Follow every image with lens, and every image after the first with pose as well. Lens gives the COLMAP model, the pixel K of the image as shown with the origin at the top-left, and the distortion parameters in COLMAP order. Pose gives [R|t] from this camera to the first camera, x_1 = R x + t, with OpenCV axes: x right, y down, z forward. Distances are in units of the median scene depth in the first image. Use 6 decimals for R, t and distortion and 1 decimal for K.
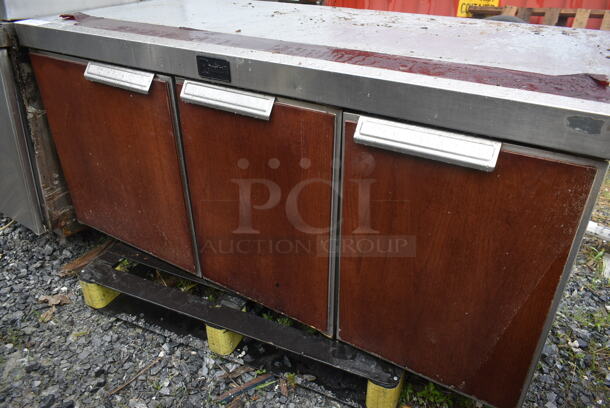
lens RADIAL K [[468.0, 0, 305.2], [0, 468.0, 203.4], [0, 0, 1]] dist [-0.013548, 0.006015]
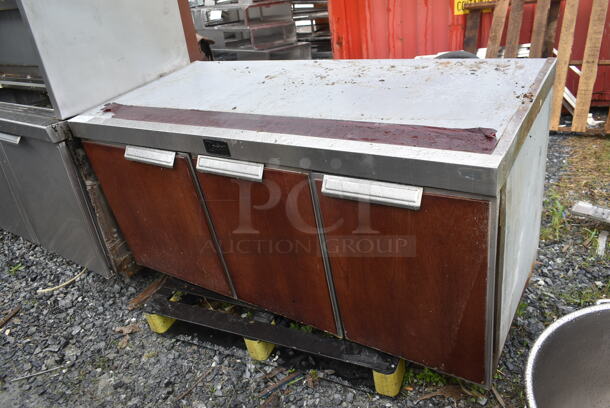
lens RADIAL K [[468.0, 0, 305.6], [0, 468.0, 205.9], [0, 0, 1]] dist [-0.013548, 0.006015]
pose [[0.985392, -0.134002, -0.105101, 0.128461], [0.135497, 0.990752, 0.007184, -0.077503], [0.103167, -0.021320, 0.994436, -0.220826]]
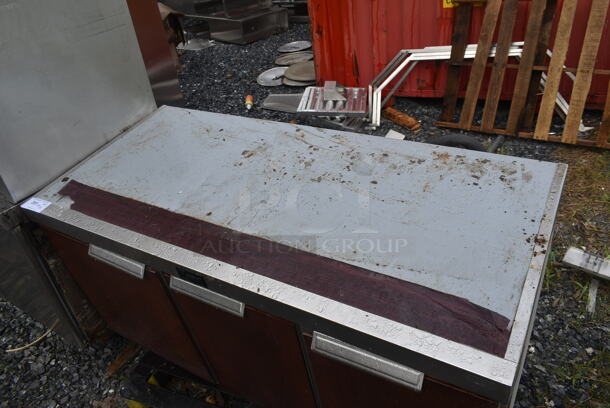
lens RADIAL K [[468.0, 0, 305.7], [0, 468.0, 206.2], [0, 0, 1]] dist [-0.013548, 0.006015]
pose [[0.987101, -0.140548, -0.076666, 0.155207], [0.149858, 0.979650, 0.133521, -0.441719], [0.056340, -0.143288, 0.988076, -0.091546]]
